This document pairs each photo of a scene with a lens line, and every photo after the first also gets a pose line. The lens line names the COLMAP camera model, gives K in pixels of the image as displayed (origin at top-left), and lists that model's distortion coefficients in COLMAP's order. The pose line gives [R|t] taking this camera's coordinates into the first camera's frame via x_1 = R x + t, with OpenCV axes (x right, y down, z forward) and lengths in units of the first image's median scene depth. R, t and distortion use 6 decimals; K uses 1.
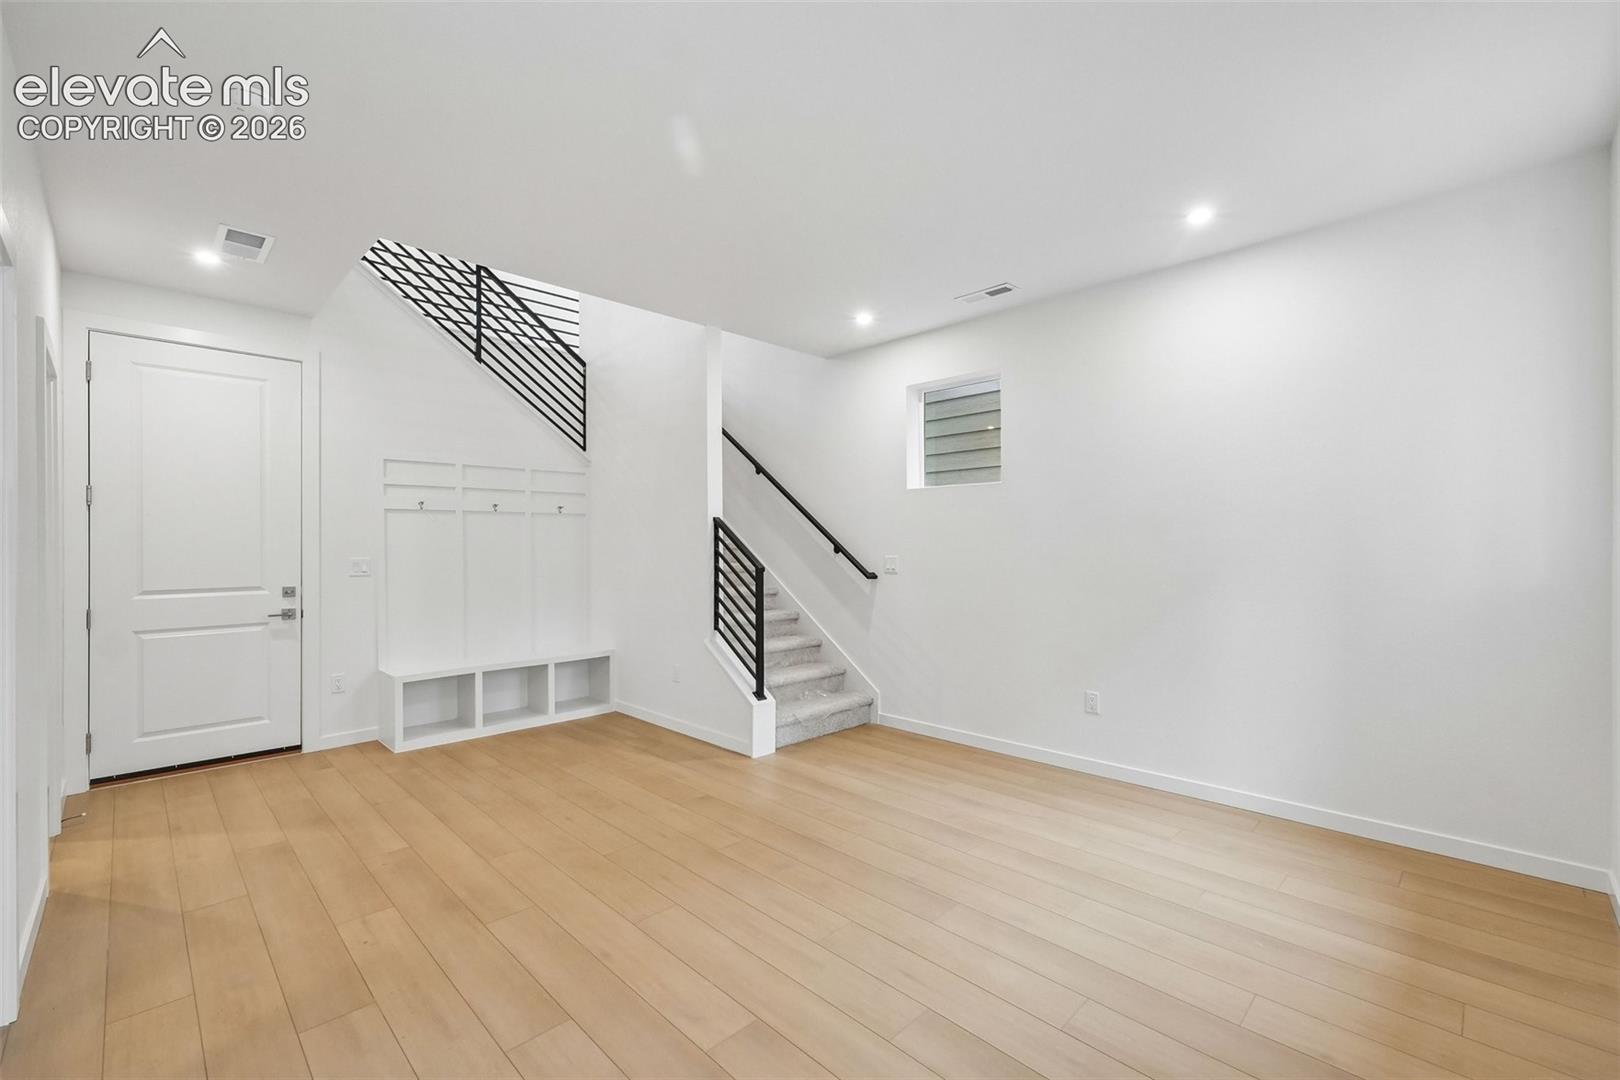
lens RADIAL K [[686.0, 0, 810.0], [0, 686.0, 540.0], [0, 0, 1]] dist [-0.009329, -0.000553]
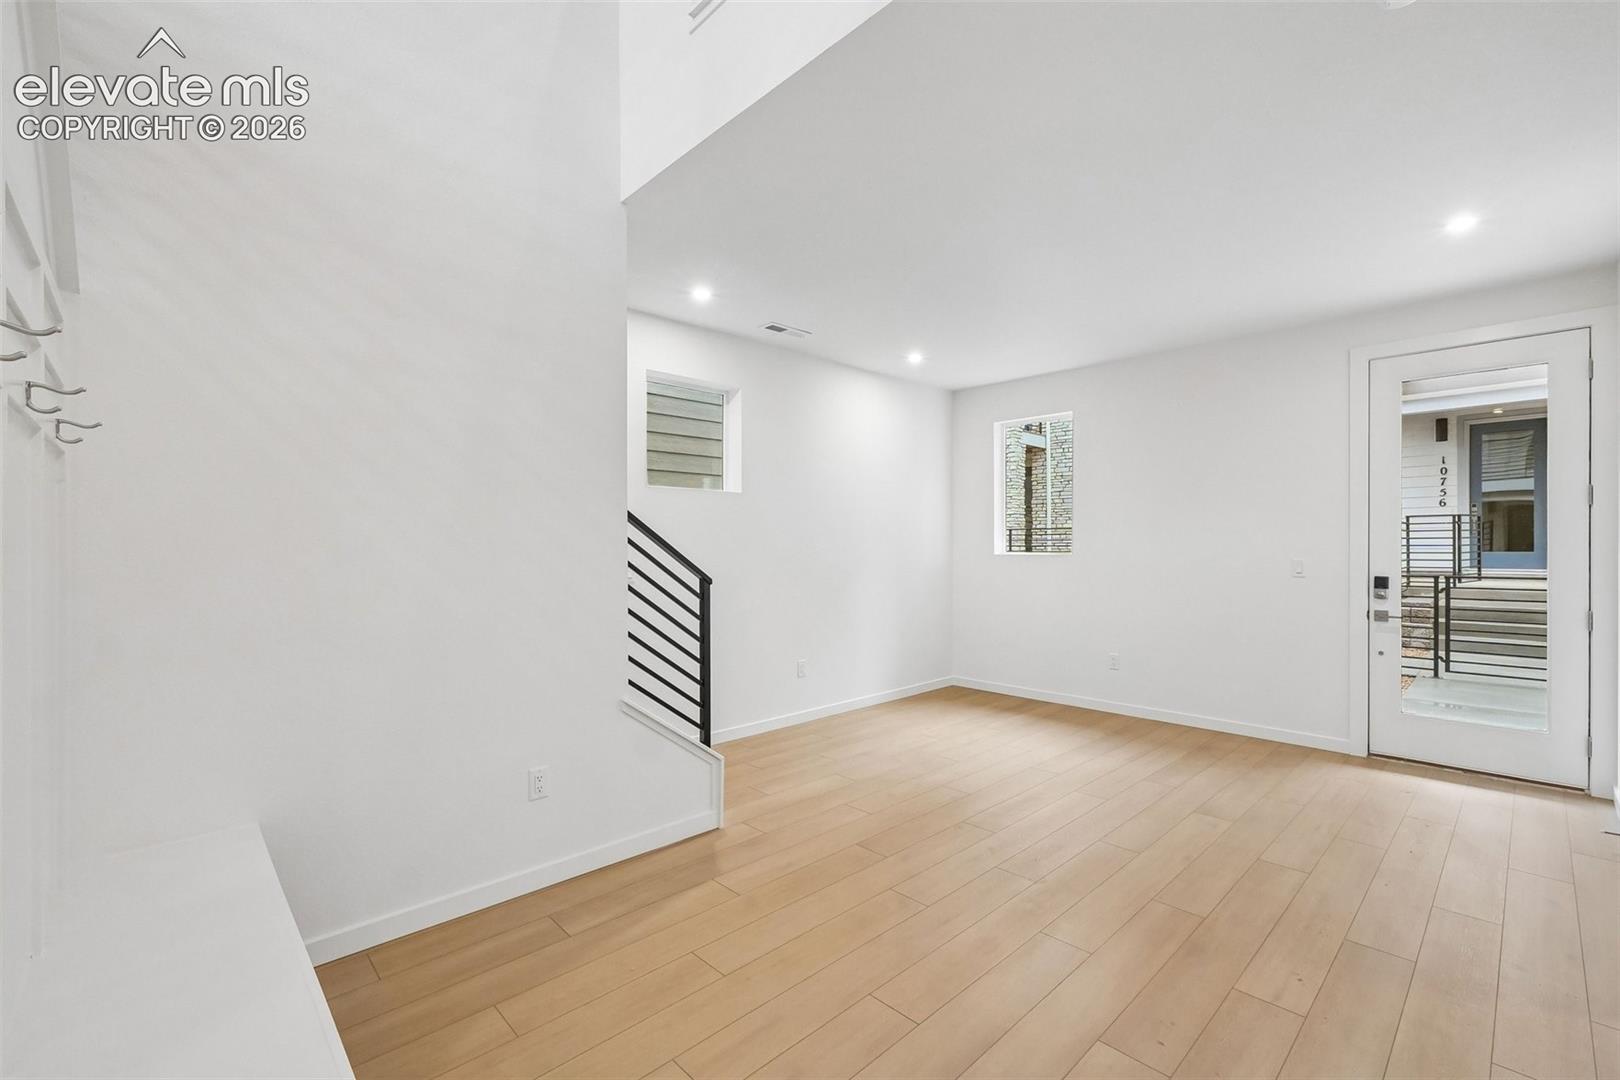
lens RADIAL K [[695.7, 0, 816.3], [0, 695.7, 544.9], [0, 0, 1]] dist [-0.006869, 0.000359]
pose [[0.015292, 0.004040, 0.999875, -0.784699], [-0.004389, 0.999982, -0.003974, 0.004568], [-0.999873, -0.004328, 0.015309, 0.805784]]
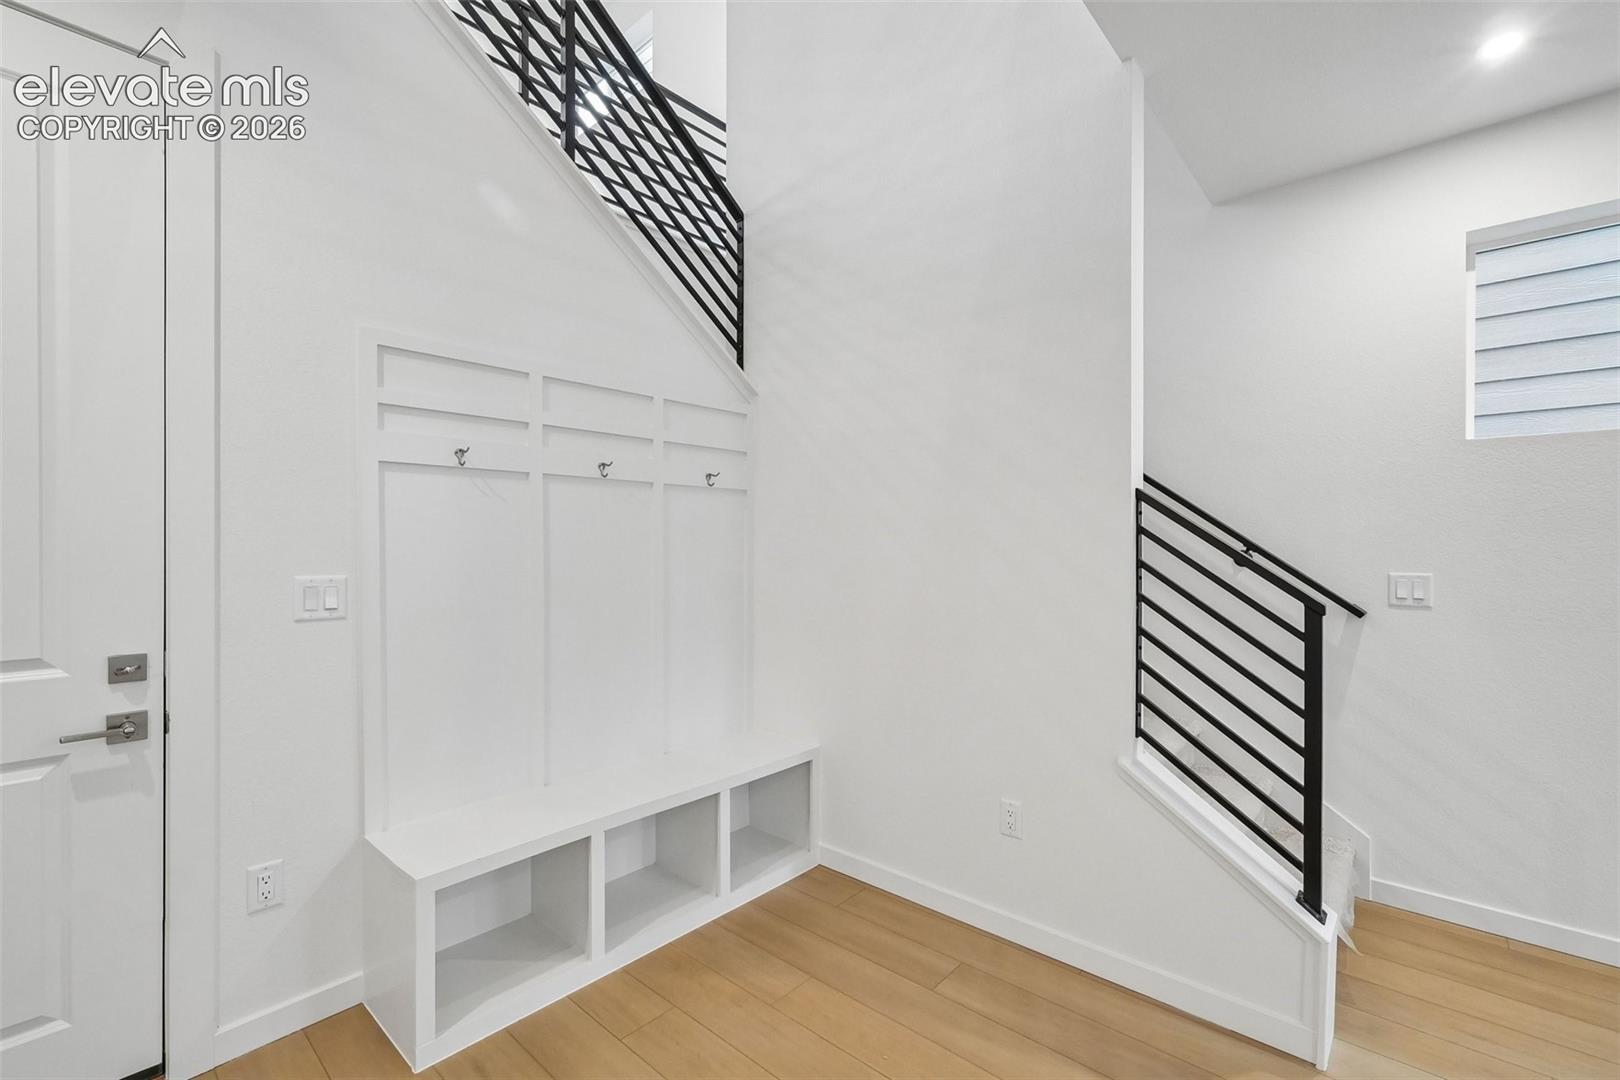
lens RADIAL K [[695.7, 0, 816.3], [0, 695.7, 544.9], [0, 0, 1]] dist [-0.006869, 0.000359]
pose [[0.997997, 0.006886, 0.062883, -0.379820], [-0.007257, 0.999958, 0.005679, 0.002512], [-0.062841, -0.006124, 0.998005, 0.553330]]
